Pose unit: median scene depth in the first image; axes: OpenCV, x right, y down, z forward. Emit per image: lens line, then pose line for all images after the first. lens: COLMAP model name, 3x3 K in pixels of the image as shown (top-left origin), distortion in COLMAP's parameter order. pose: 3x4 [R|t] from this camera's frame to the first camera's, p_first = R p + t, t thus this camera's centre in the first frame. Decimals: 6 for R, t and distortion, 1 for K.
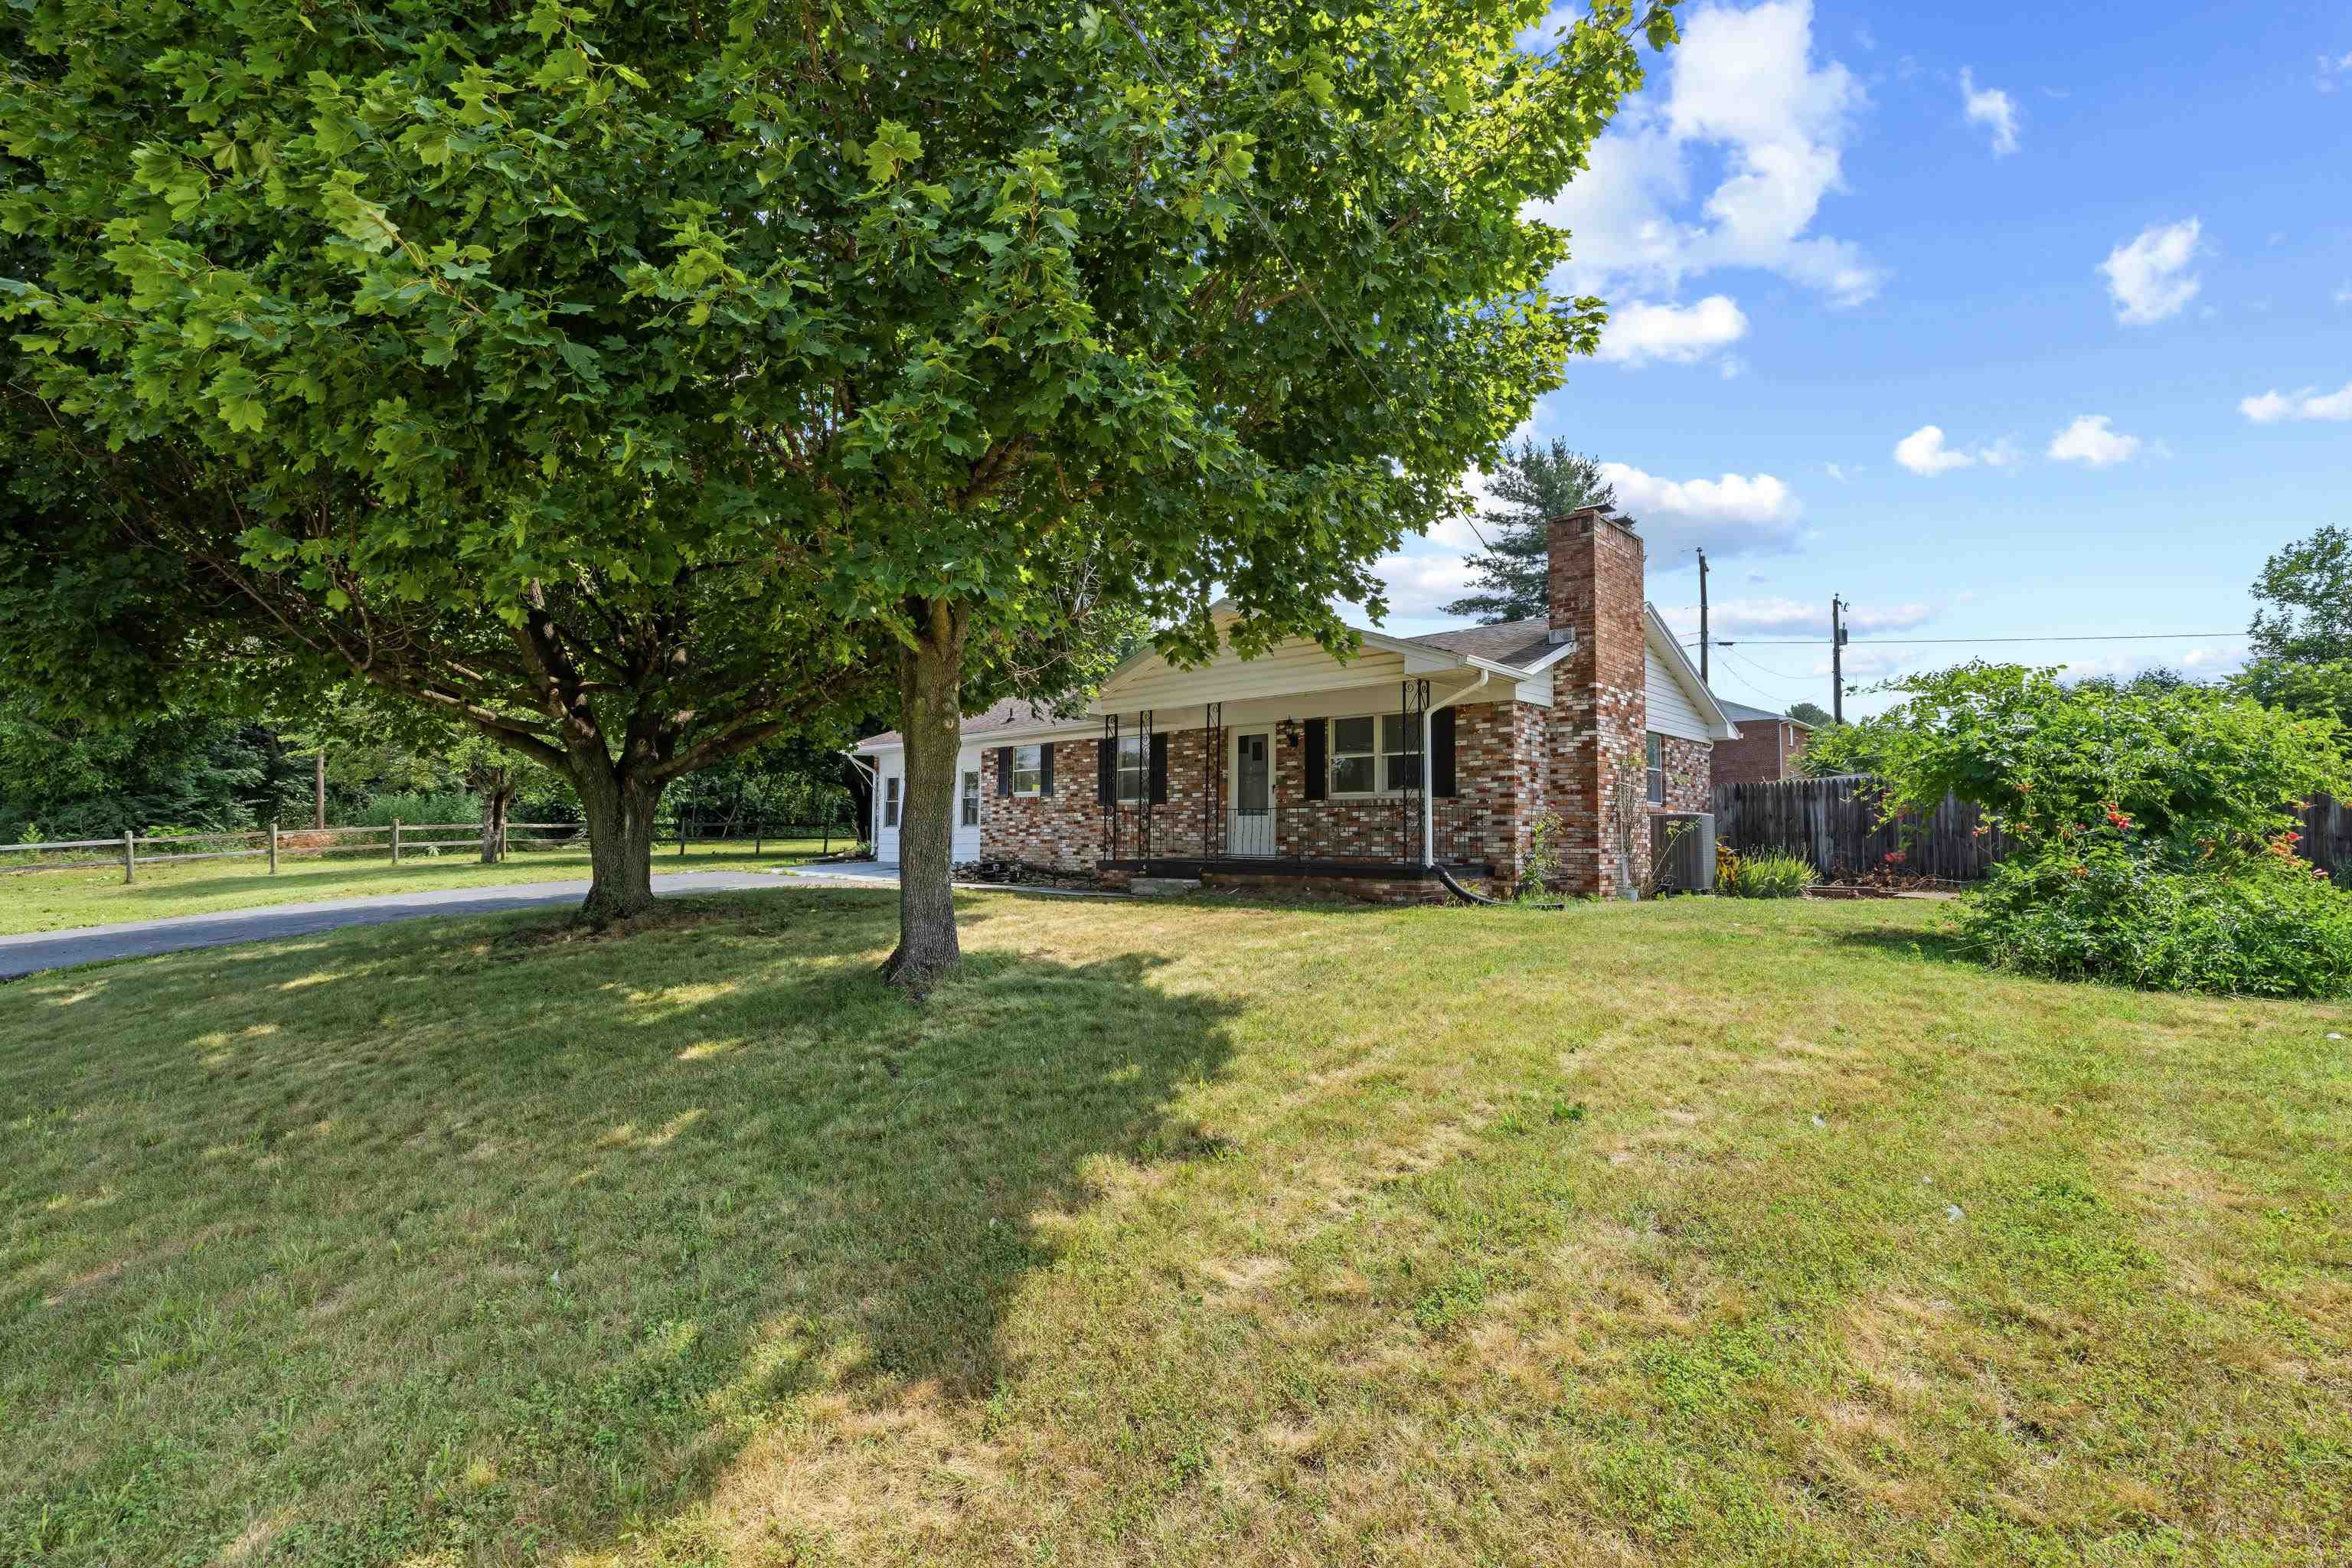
lens RADIAL K [[1043.9, 0, 1176.0], [0, 1043.9, 784.0], [0, 0, 1]] dist [0.000591, 0.000146]
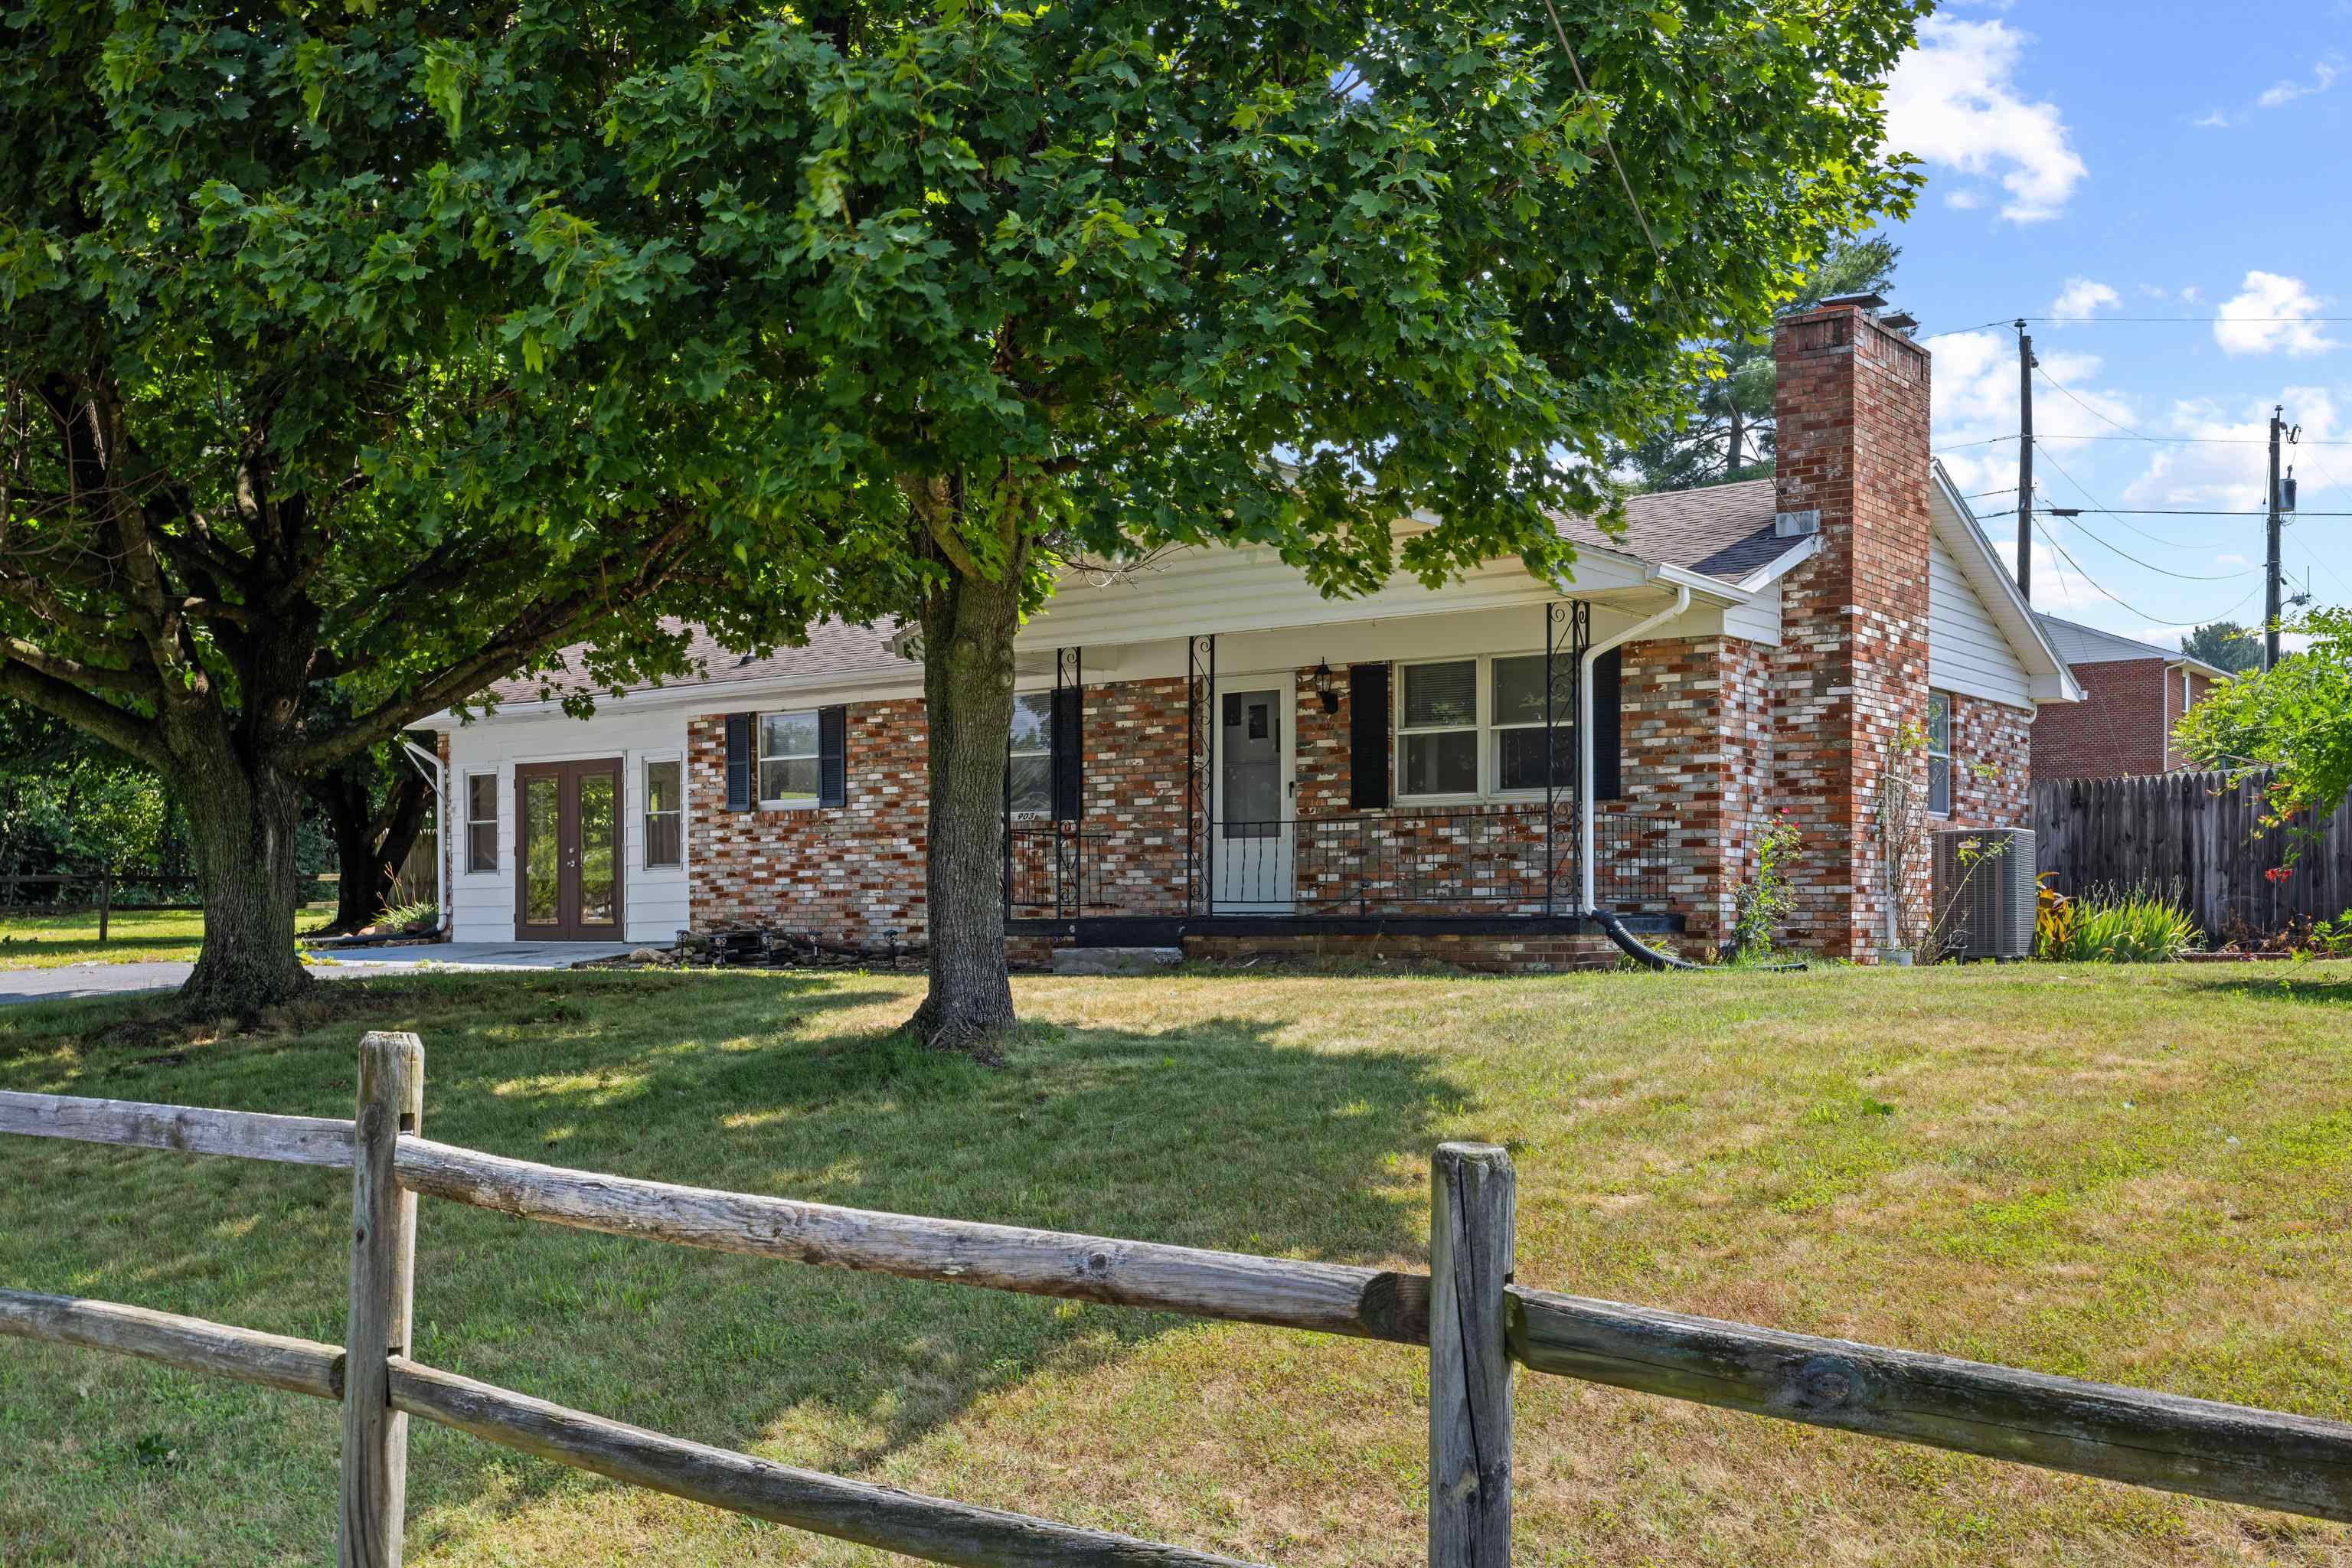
lens RADIAL K [[2383.4, 0, 1177.2], [0, 2383.4, 984.8], [0, 0, 1]] dist [-0.001925, 0.001187]
pose [[0.991492, -0.012922, 0.129523, -0.152702], [0.002850, 0.996976, 0.077652, 0.011165], [-0.130135, -0.076622, 0.988531, -0.297989]]
